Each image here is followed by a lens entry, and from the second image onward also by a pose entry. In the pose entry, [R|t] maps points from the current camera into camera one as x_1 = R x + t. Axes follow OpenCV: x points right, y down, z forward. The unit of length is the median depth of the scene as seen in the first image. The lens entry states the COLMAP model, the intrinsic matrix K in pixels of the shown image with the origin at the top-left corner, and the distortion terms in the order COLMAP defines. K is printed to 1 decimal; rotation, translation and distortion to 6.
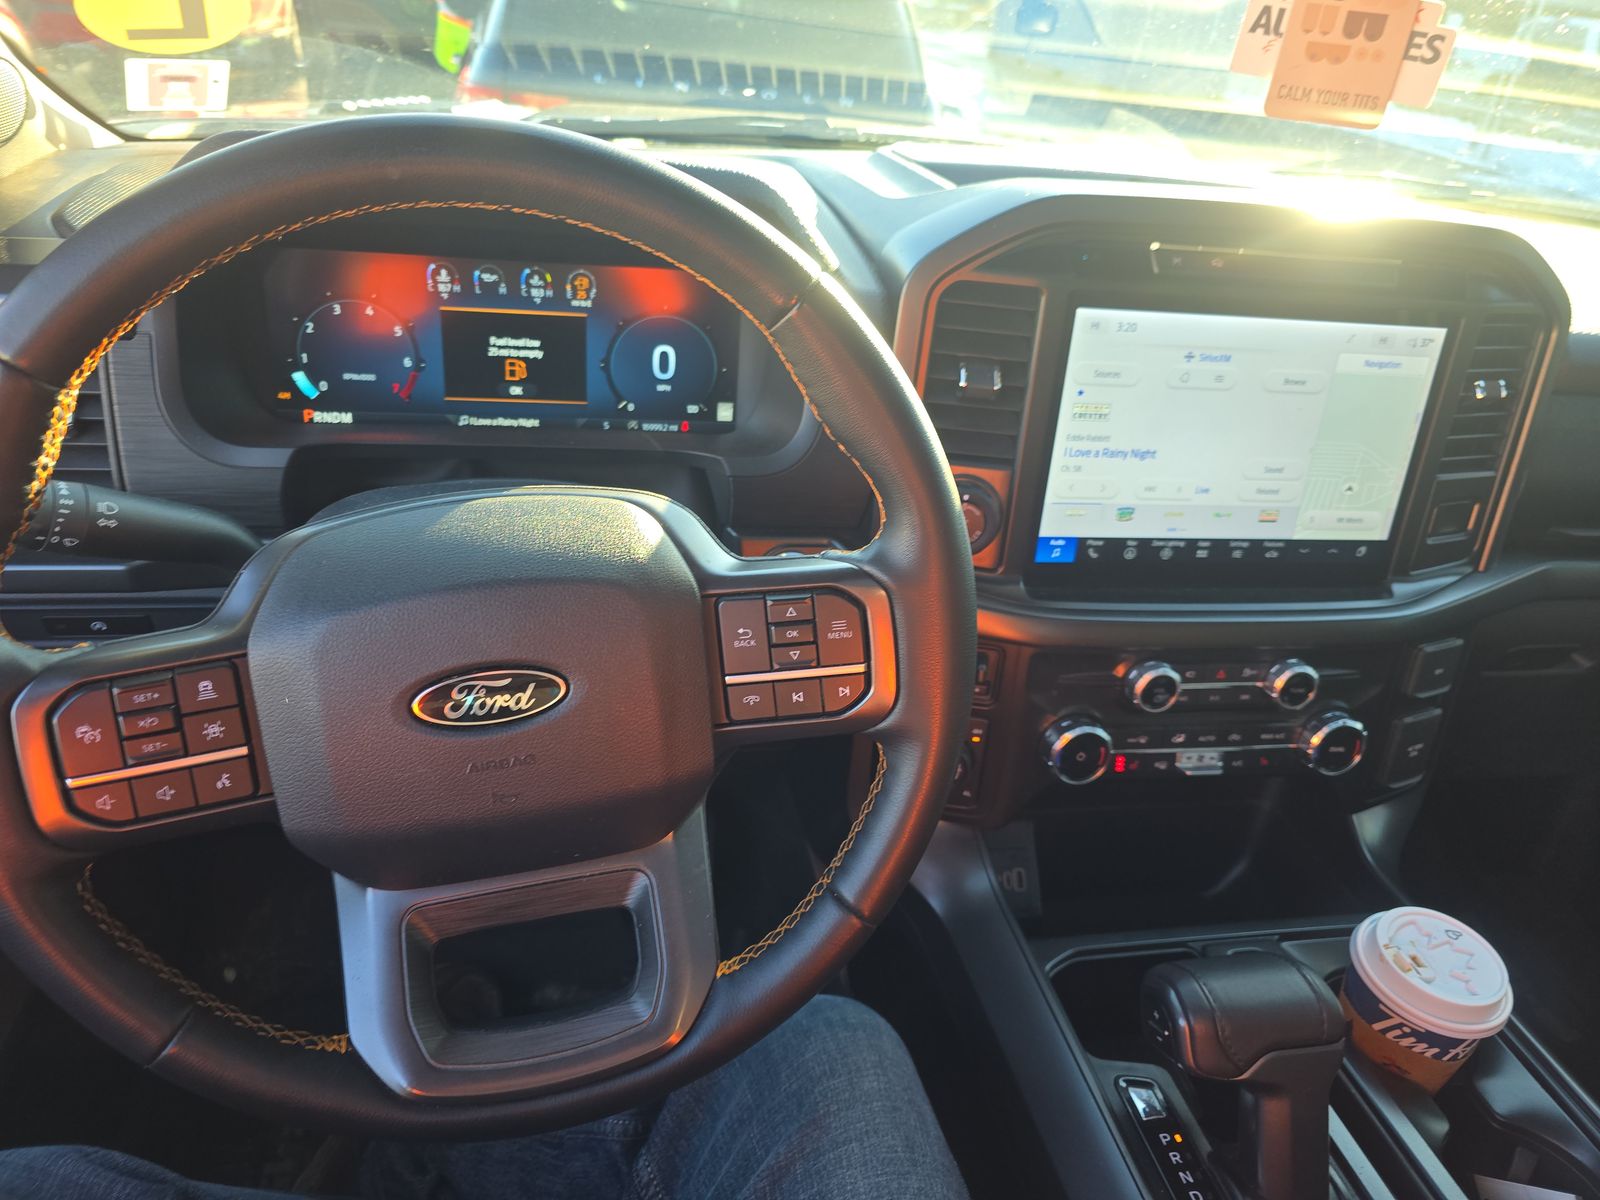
lens RADIAL K [[1100.0, 0, 797.1], [0, 1100.0, 604.3], [0, 0, 1]] dist [0.057908, -0.056183]
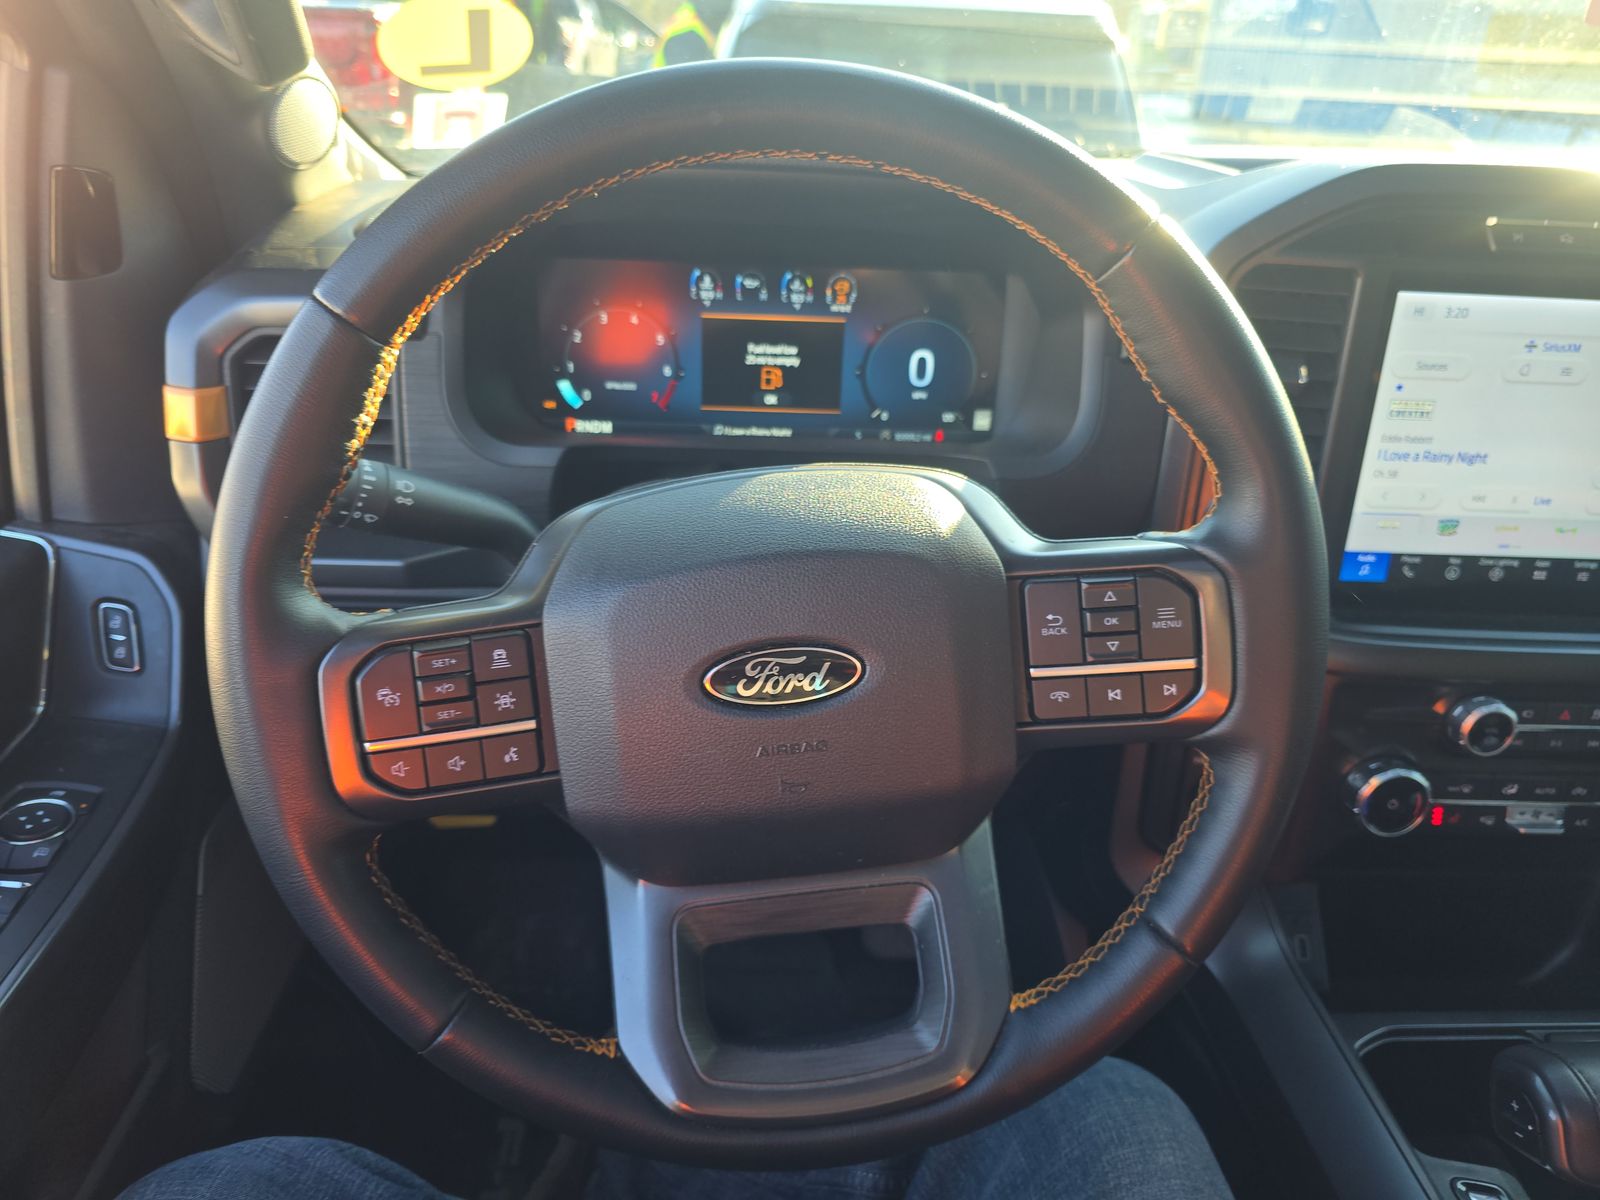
lens RADIAL K [[1103.6, 0, 800.0], [0, 1103.6, 600.0], [0, 0, 1]] dist [0.058755, -0.081408]
pose [[0.986992, 0.018079, -0.159749, -0.079823], [-0.028373, 0.997648, -0.062395, 0.053153], [0.158245, 0.066116, 0.985184, 0.056868]]
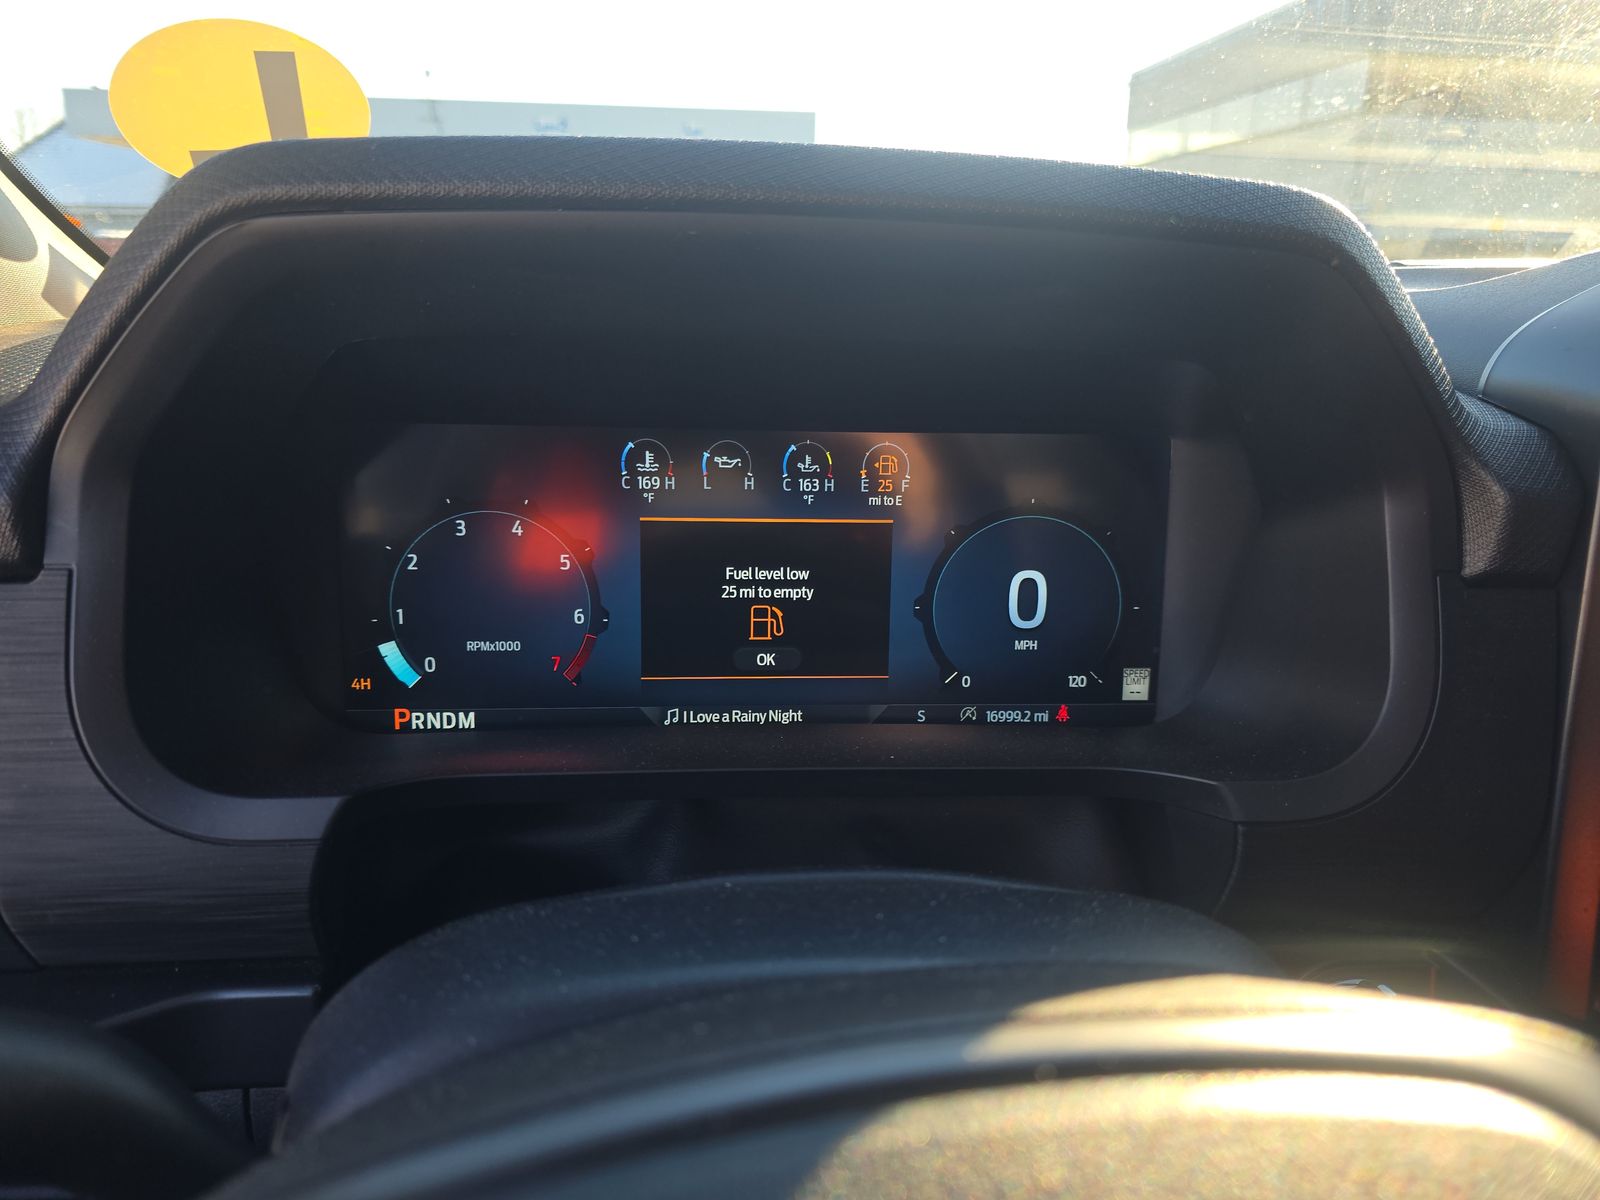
lens RADIAL K [[1100.0, 0, 797.1], [0, 1100.0, 604.3], [0, 0, 1]] dist [0.057908, -0.056183]
pose [[0.992671, -0.039864, -0.114086, -0.204261], [0.011302, 0.970515, -0.240777, -0.102615], [0.120320, 0.237723, 0.963852, 0.546089]]
